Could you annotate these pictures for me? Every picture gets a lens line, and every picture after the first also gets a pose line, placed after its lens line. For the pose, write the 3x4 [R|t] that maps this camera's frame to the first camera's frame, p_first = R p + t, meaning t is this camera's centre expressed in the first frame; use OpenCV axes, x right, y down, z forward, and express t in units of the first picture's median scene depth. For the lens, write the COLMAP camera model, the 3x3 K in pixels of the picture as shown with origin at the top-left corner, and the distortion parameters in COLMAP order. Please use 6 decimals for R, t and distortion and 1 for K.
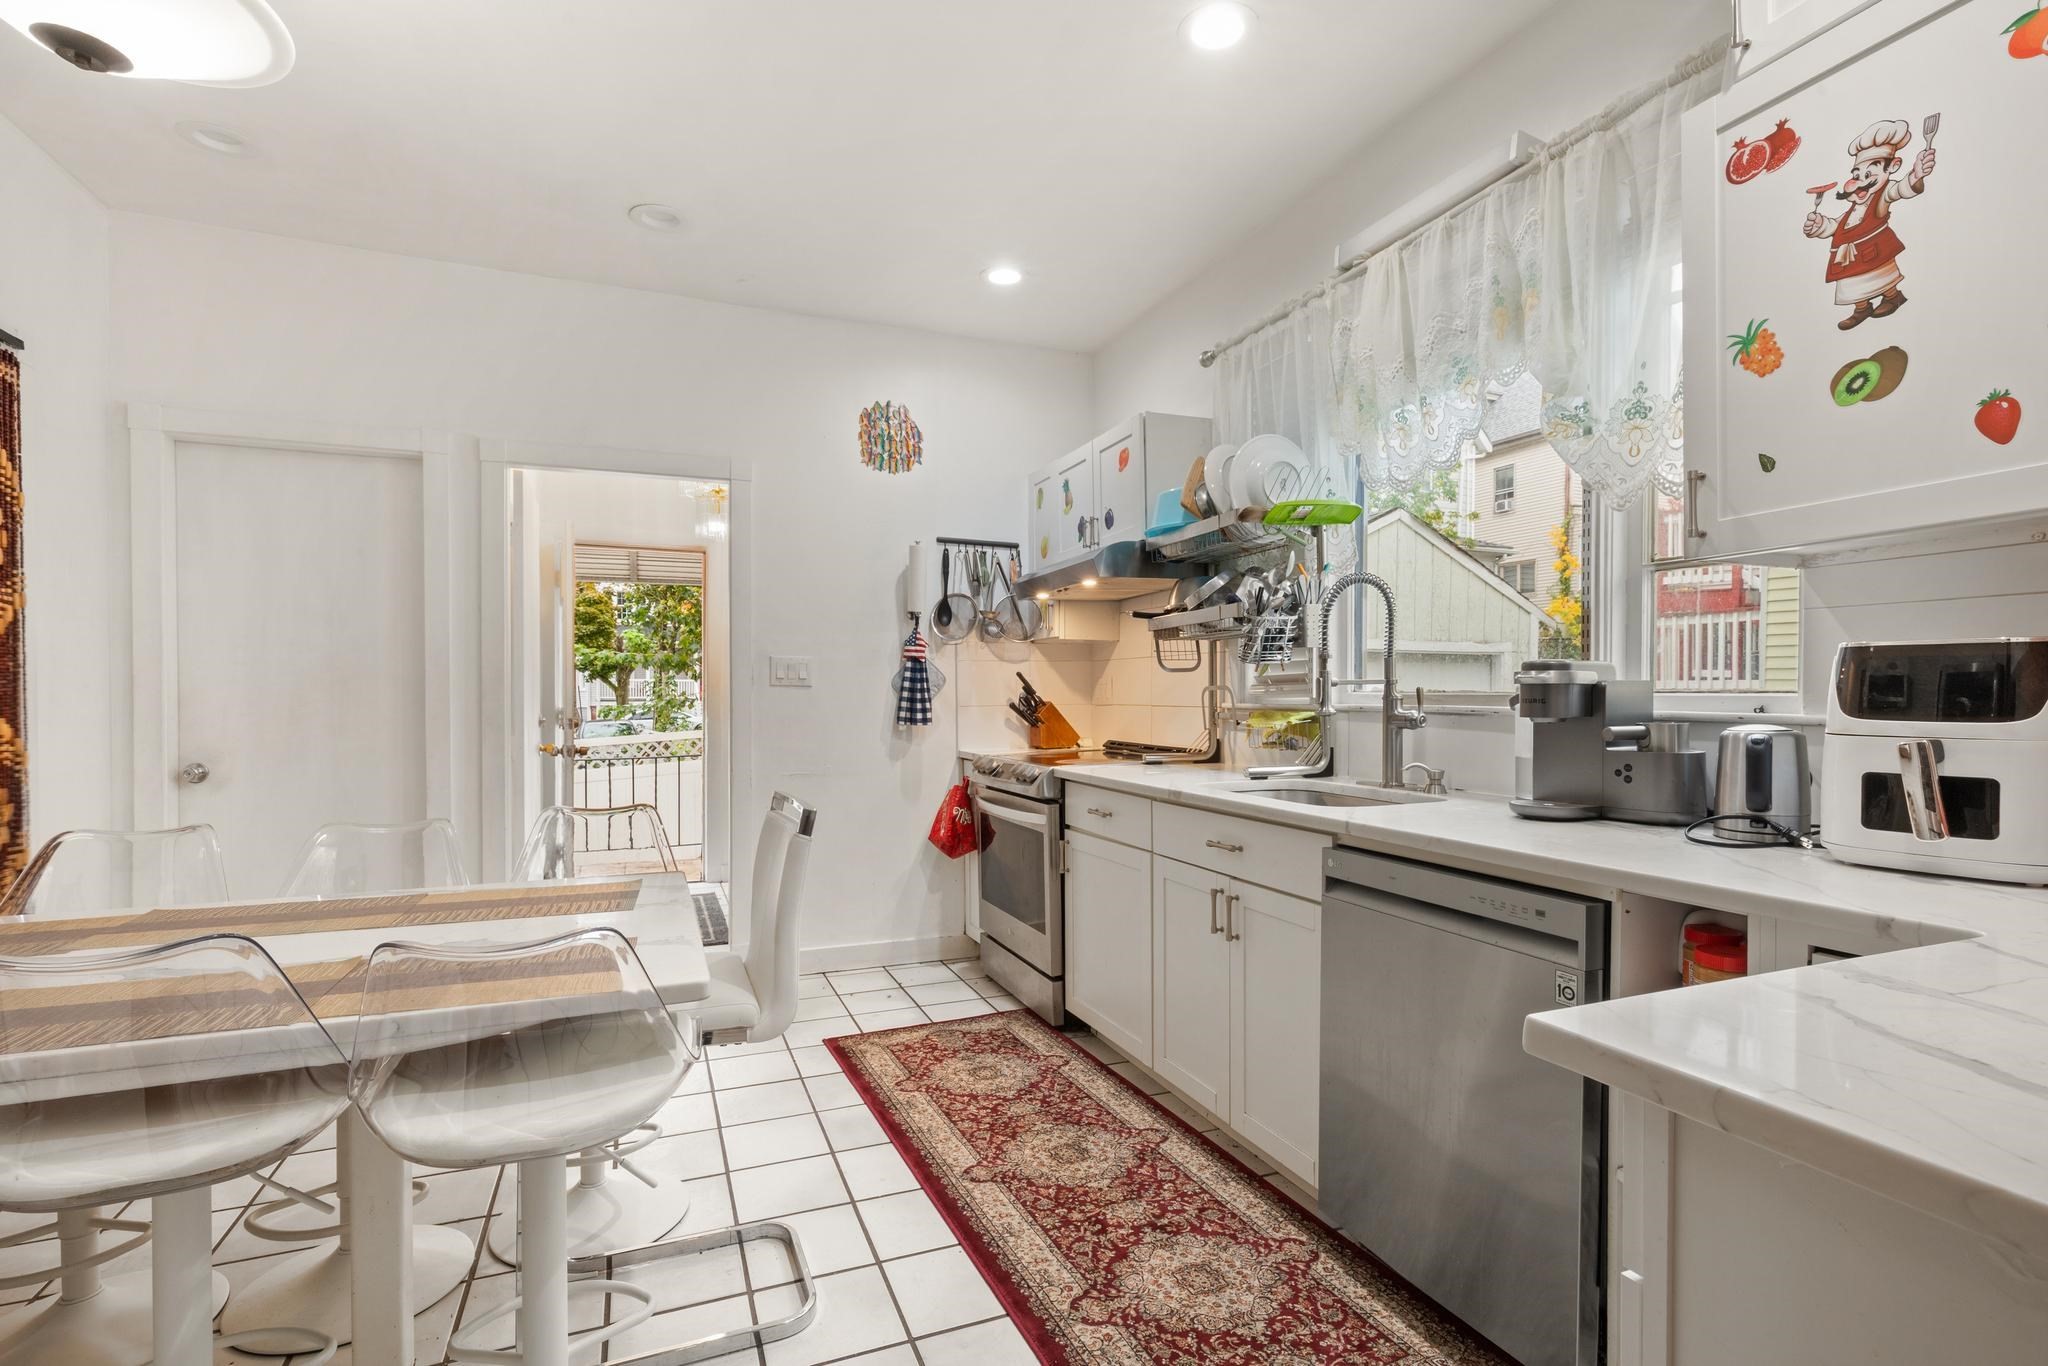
lens RADIAL K [[947.9, 0, 1024.0], [0, 947.9, 683.0], [0, 0, 1]] dist [0.001335, -0.000114]
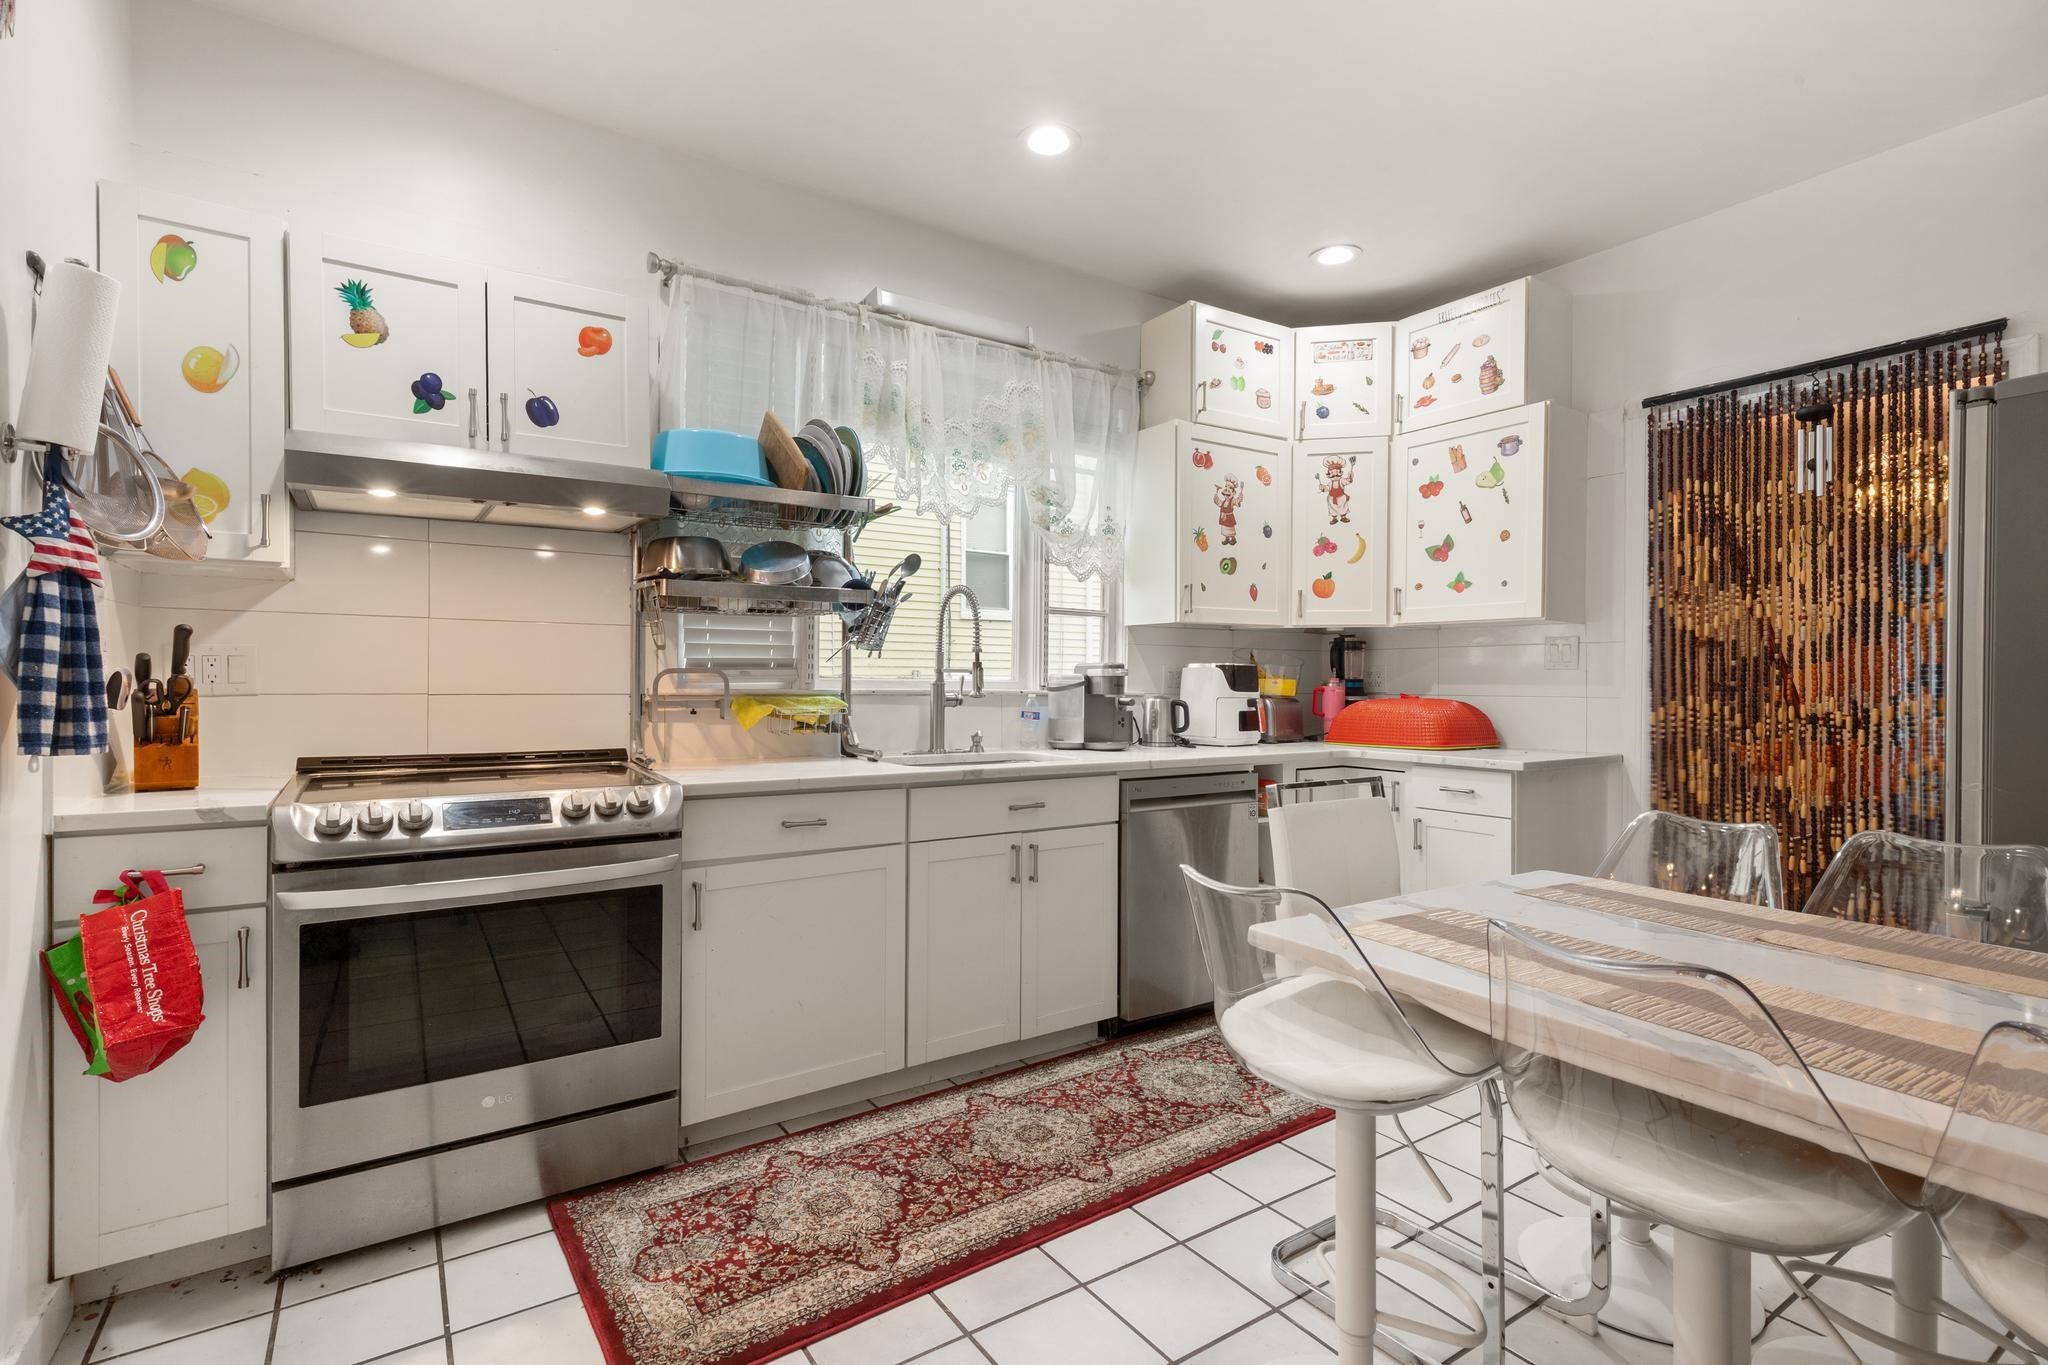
lens RADIAL K [[956.6, 0, 1026.5], [0, 956.6, 670.7], [0, 0, 1]] dist [0.001216, -0.000196]
pose [[-0.205219, 0.016759, 0.978573, -0.882387], [-0.015624, 0.999670, -0.020397, 0.021845], [-0.978591, -0.019475, -0.204889, 1.129690]]
